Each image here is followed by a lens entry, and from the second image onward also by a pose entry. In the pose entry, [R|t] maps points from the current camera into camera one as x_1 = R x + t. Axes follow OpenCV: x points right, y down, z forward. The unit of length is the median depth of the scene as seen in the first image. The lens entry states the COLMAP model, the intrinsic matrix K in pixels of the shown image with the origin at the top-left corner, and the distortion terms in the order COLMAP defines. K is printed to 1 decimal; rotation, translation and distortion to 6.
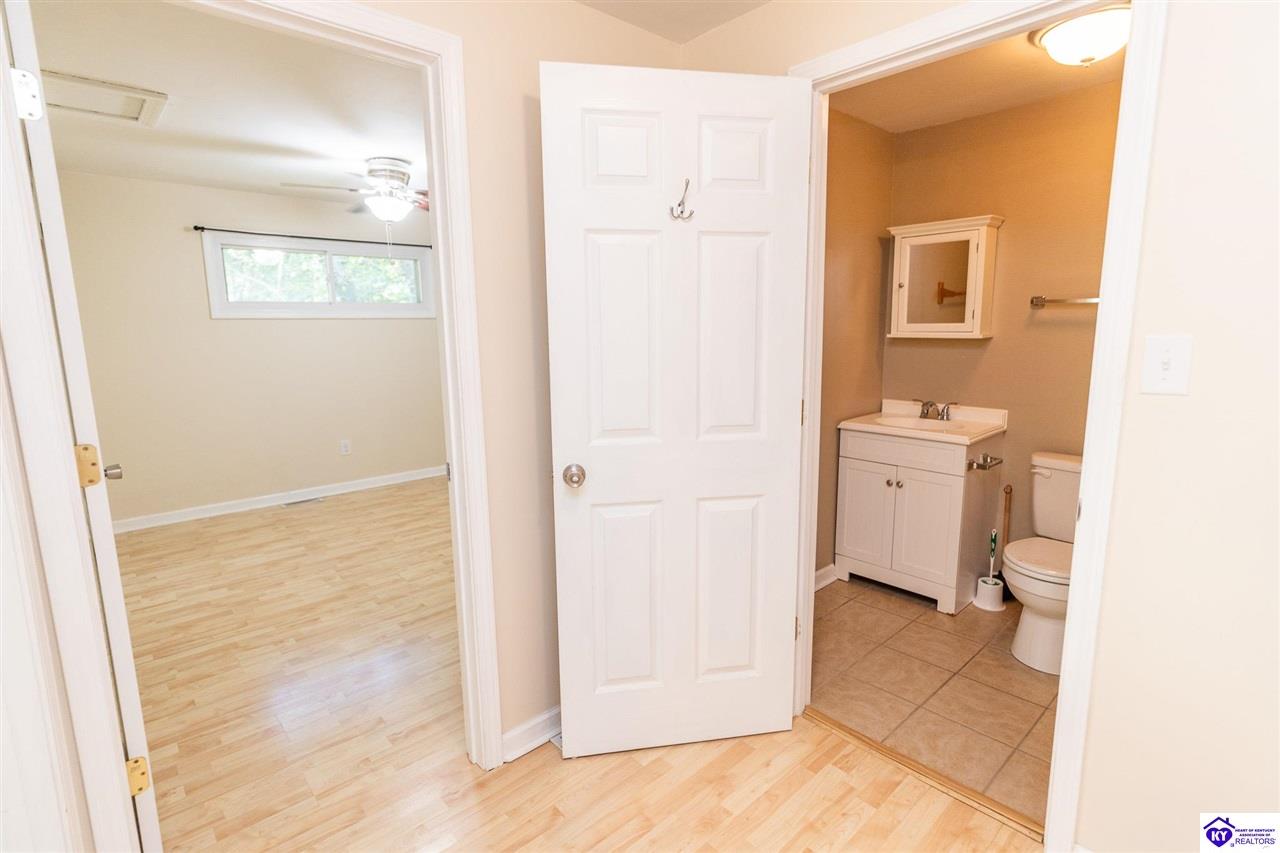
lens RADIAL K [[617.7, 0, 647.1], [0, 617.7, 422.7], [0, 0, 1]] dist [-0.000149, 0.002177]
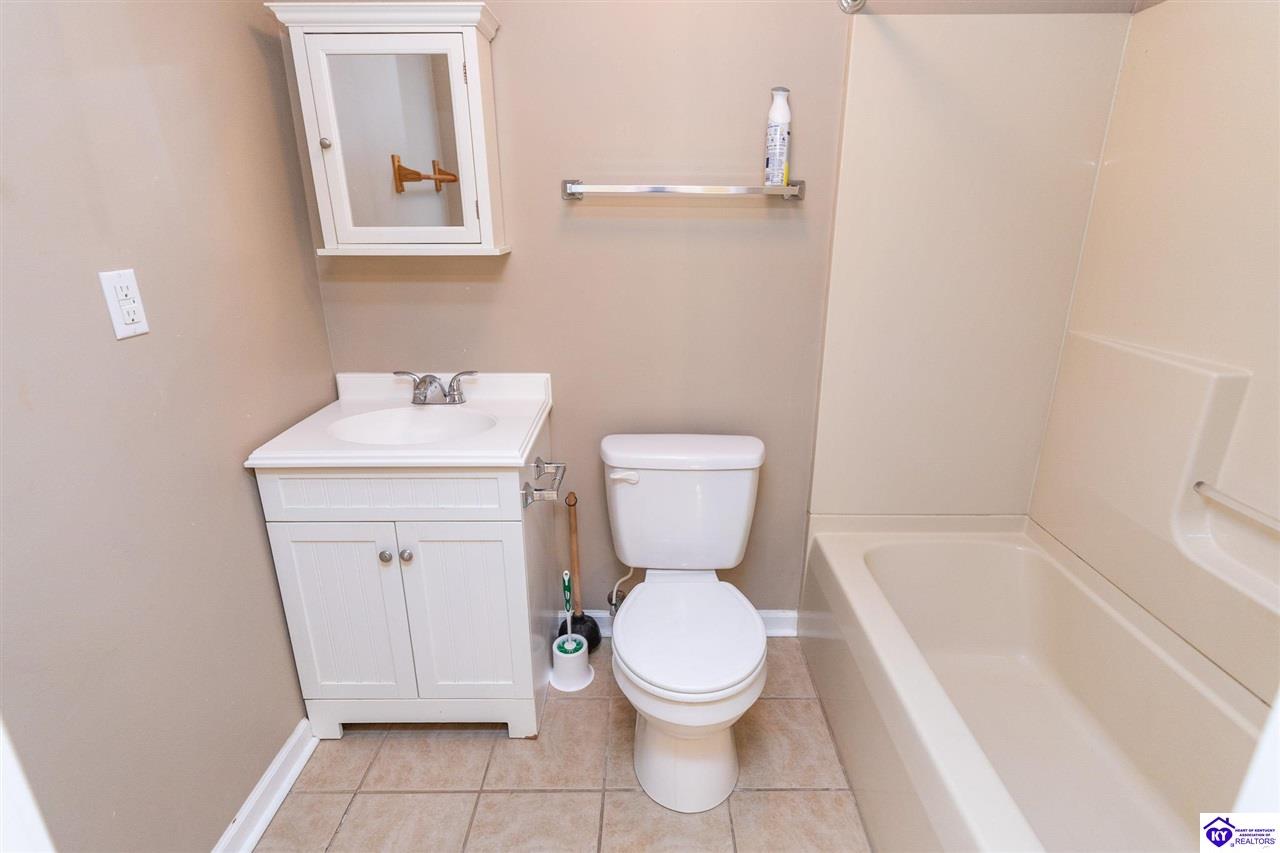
lens RADIAL K [[617.7, 0, 647.1], [0, 617.7, 422.7], [0, 0, 1]] dist [-0.000149, 0.002177]
pose [[0.677798, -0.221310, 0.701151, 0.201821], [0.112750, 0.973631, 0.198320, -0.080972], [-0.726552, -0.055366, 0.684878, 0.491731]]
